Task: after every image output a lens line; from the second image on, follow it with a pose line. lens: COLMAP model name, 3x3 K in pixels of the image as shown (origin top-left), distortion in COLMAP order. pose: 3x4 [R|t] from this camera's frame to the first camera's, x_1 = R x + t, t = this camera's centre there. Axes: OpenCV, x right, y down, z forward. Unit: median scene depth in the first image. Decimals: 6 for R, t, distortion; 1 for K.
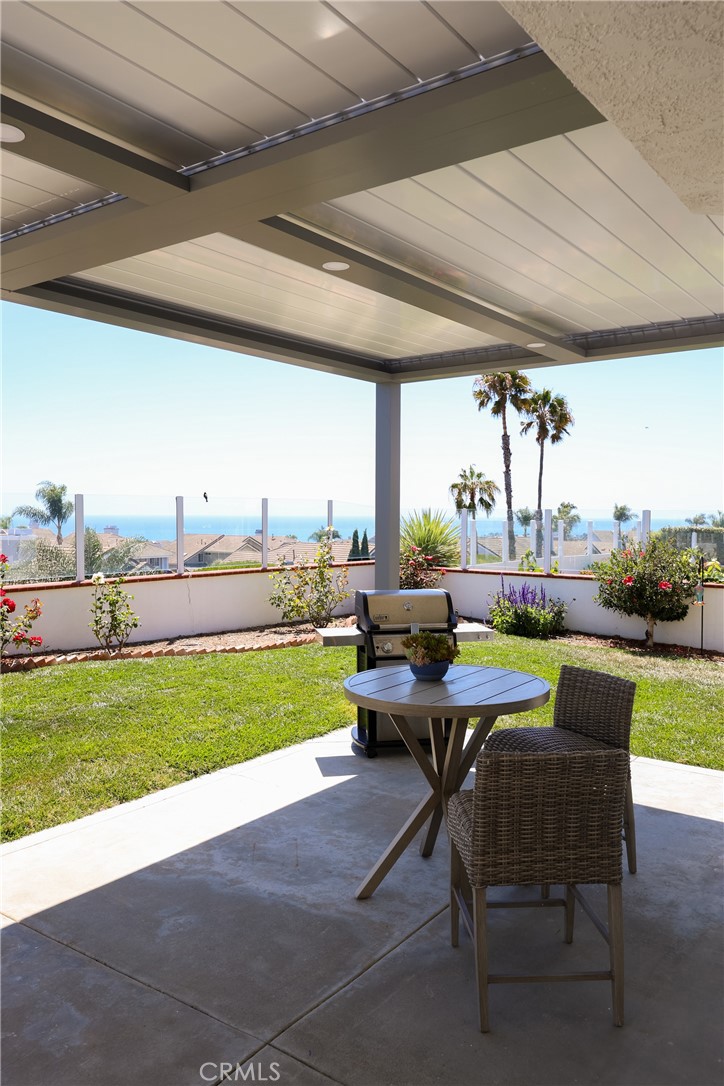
lens RADIAL K [[826.2, 0, 367.4], [0, 826.2, 544.9], [0, 0, 1]] dist [0.013677, -0.005062]
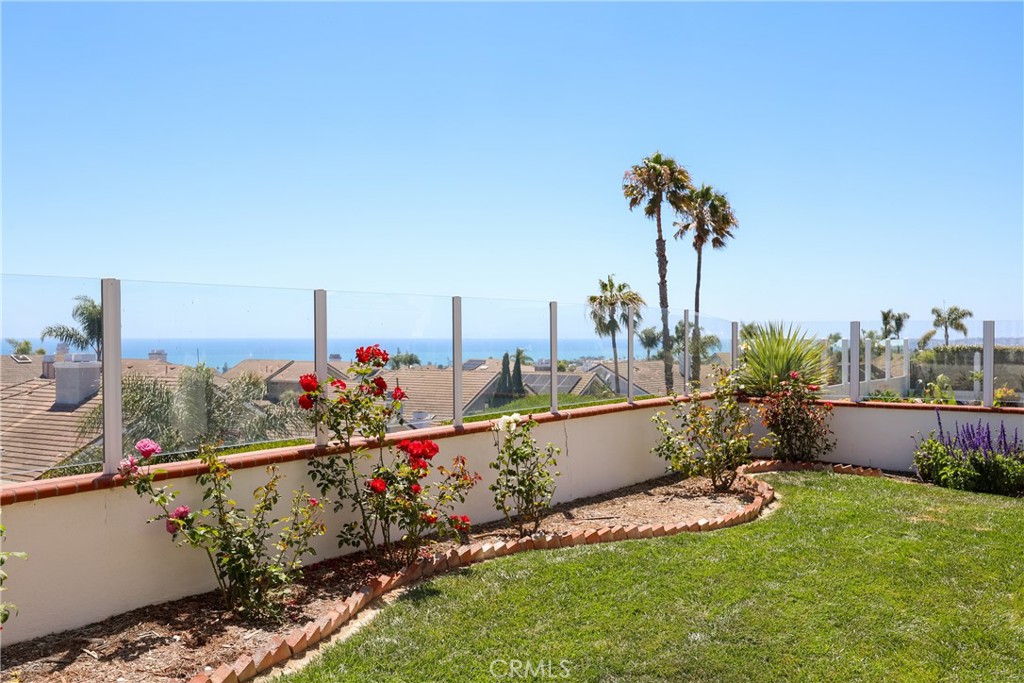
lens RADIAL K [[965.4, 0, 507.0], [0, 965.4, 352.4], [0, 0, 1]] dist [0.005629, 0.000000]
pose [[0.997580, -0.005318, 0.069327, -0.369357], [0.006660, 0.999795, -0.019138, -0.000680], [-0.069211, 0.019553, 0.997410, 0.222044]]
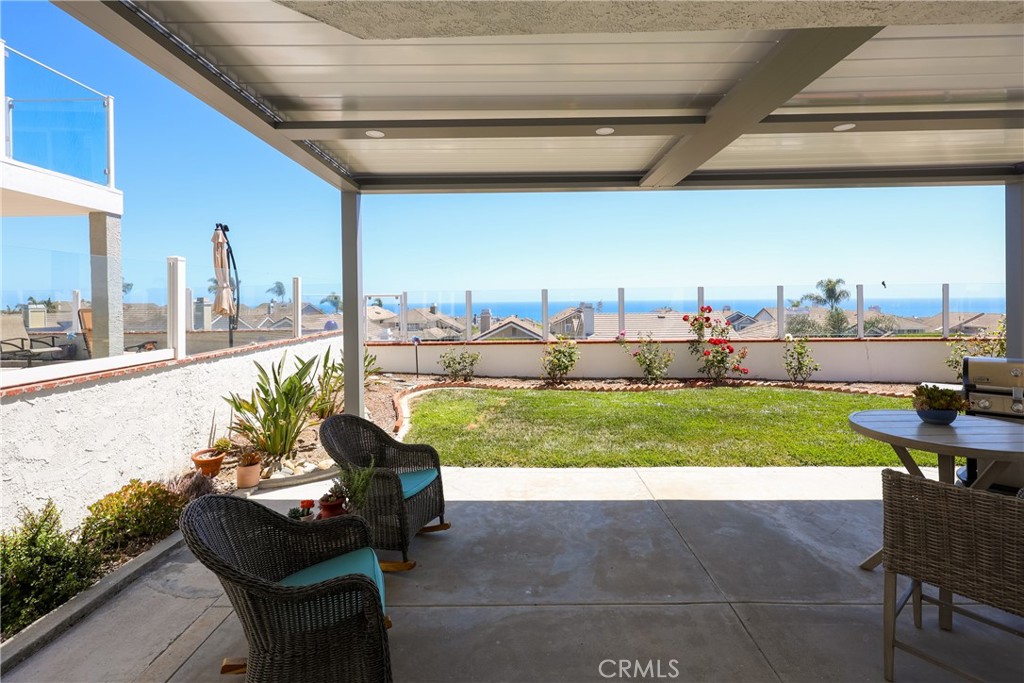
lens RADIAL K [[483.9, 0, 509.5], [0, 483.9, 304.5], [0, 0, 1]] dist [0.002294, 0.000681]
pose [[0.572282, -0.000138, -0.820057, 0.134488], [-0.021132, 0.999665, -0.014915, 0.002029], [0.819785, 0.025866, 0.572087, 0.010915]]
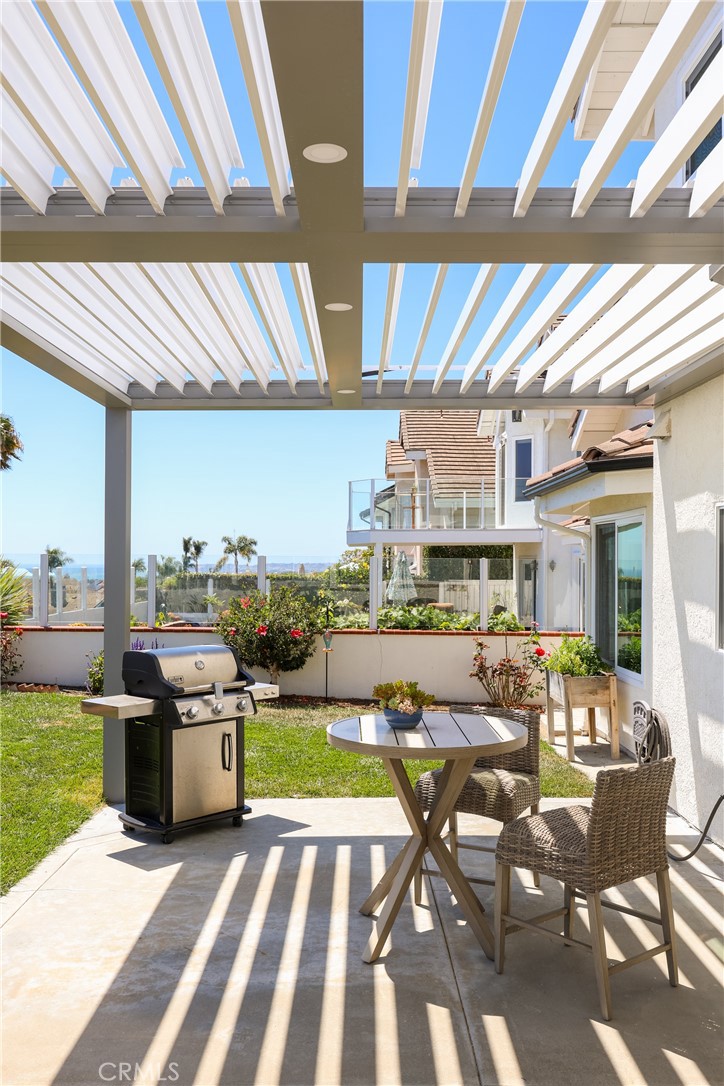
lens RADIAL K [[972.8, 0, 367.3], [0, 972.8, 559.1], [0, 0, 1]] dist [0.014866, 0.002862]
pose [[0.812703, 0.000744, 0.582677, -0.271649], [0.020732, 0.999329, -0.030193, -0.002765], [-0.582309, 0.036618, 0.812142, 0.026754]]
